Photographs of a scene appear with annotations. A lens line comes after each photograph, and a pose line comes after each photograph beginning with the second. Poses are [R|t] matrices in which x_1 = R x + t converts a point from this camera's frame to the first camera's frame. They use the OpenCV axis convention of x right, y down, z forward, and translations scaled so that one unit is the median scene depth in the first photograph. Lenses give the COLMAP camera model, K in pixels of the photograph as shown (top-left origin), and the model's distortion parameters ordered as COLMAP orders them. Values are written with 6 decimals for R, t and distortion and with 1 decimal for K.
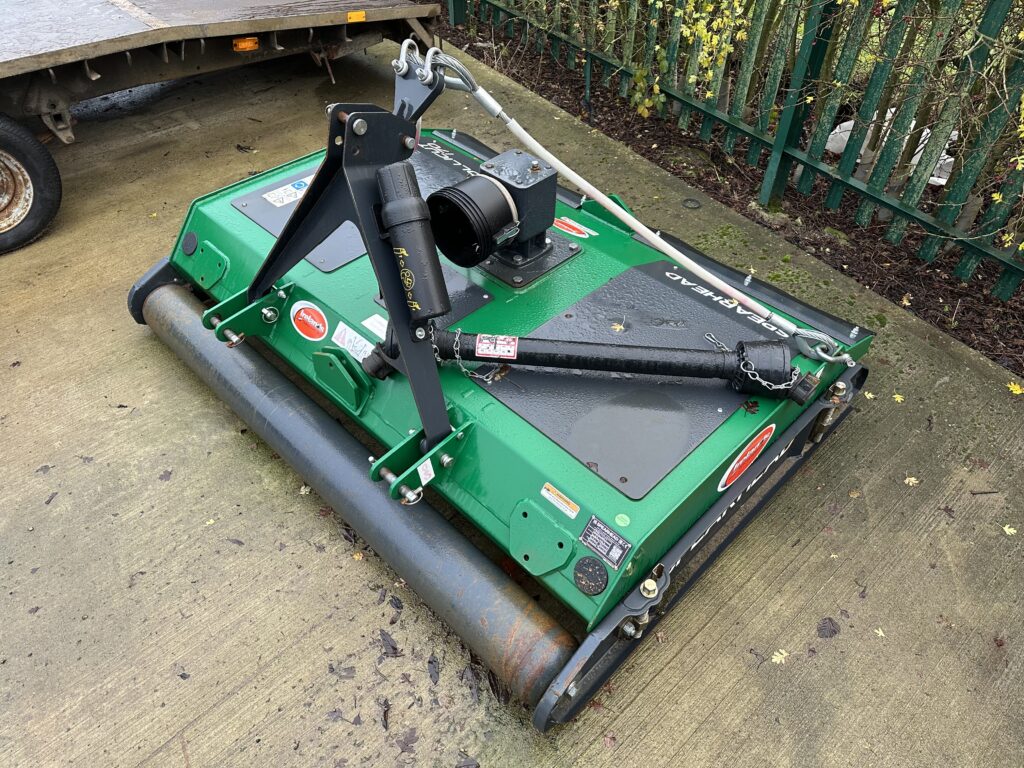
lens RADIAL K [[720.4, 0, 516.1], [0, 720.4, 382.5], [0, 0, 1]] dist [0.056590, -0.067543]
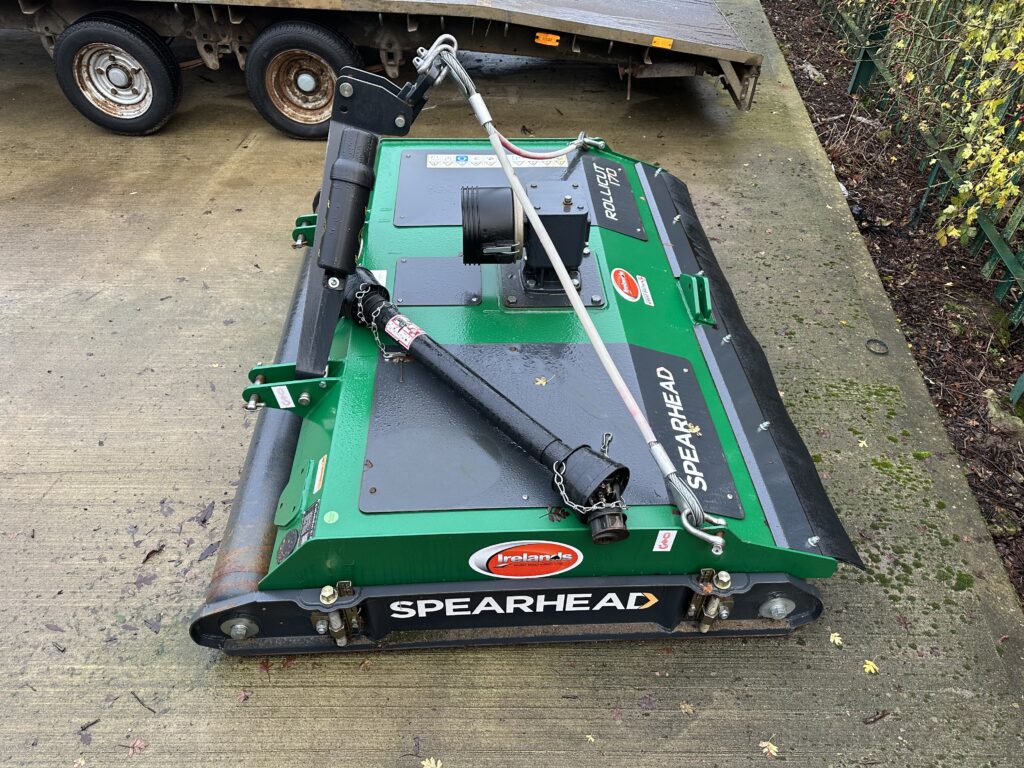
lens RADIAL K [[720.4, 0, 511.7], [0, 720.4, 385.0], [0, 0, 1]] dist [0.056590, -0.067543]
pose [[0.739632, 0.467988, -0.483664, 0.575664], [-0.484853, 0.868937, 0.099324, -0.149081], [0.466756, 0.161043, 0.869600, 0.166920]]
